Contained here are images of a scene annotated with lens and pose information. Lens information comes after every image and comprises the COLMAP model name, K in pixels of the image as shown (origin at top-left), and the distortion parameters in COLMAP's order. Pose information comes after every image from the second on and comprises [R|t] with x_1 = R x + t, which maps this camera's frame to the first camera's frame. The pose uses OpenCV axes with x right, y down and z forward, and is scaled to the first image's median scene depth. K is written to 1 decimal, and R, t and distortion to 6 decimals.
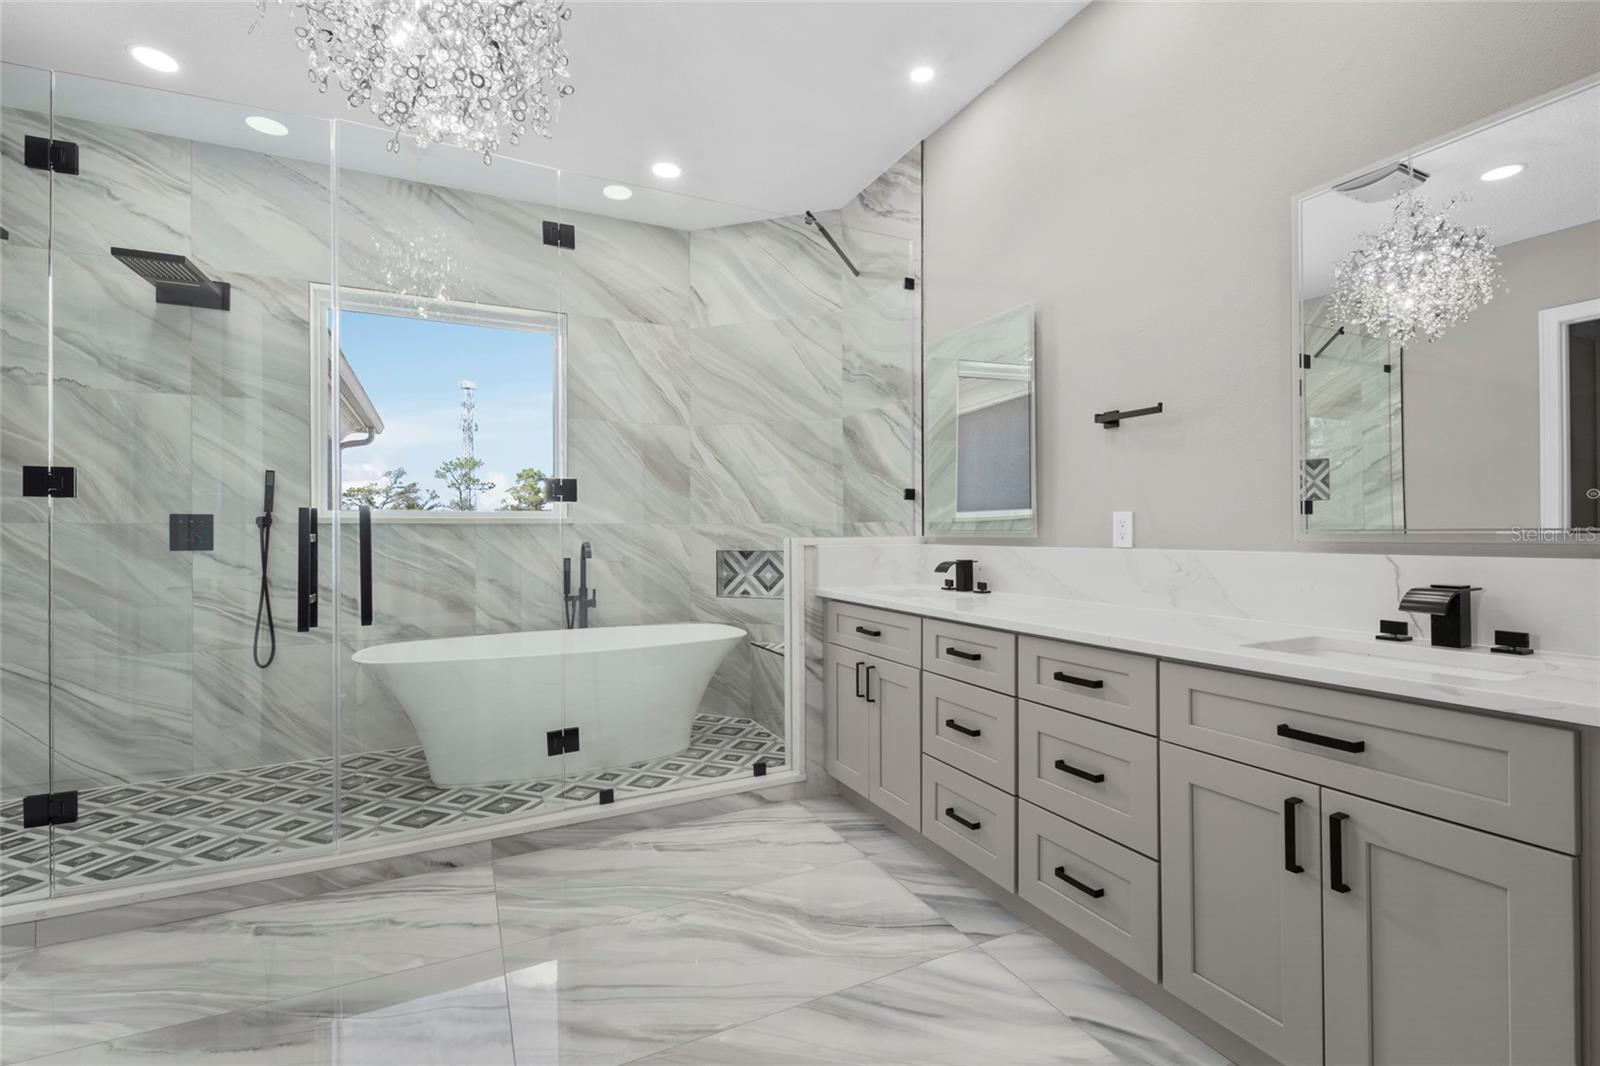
lens RADIAL K [[724.6, 0, 794.6], [0, 724.6, 529.8], [0, 0, 1]] dist [0.007628, -0.004481]
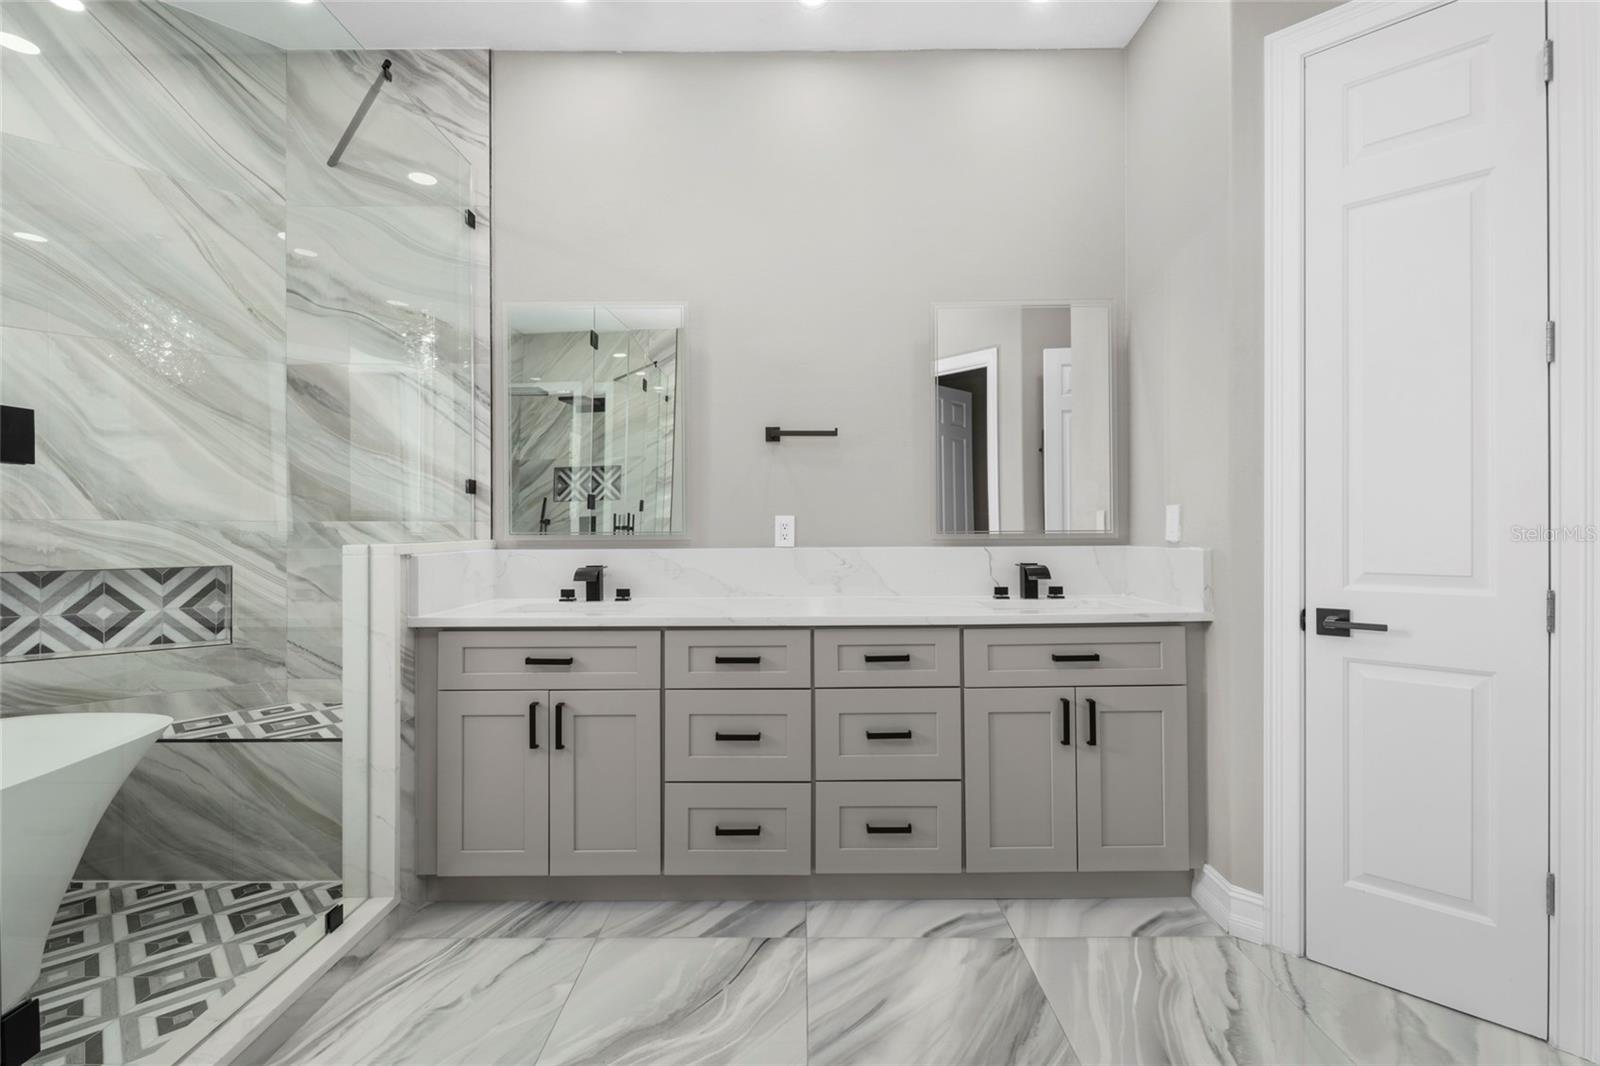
lens RADIAL K [[724.6, 0, 802.7], [0, 724.6, 528.1], [0, 0, 1]] dist [0.007628, -0.004481]
pose [[0.419501, 0.004122, 0.907746, -0.460089], [0.000210, 0.999989, -0.004638, -0.000140], [-0.907755, 0.002136, 0.419495, 0.388550]]
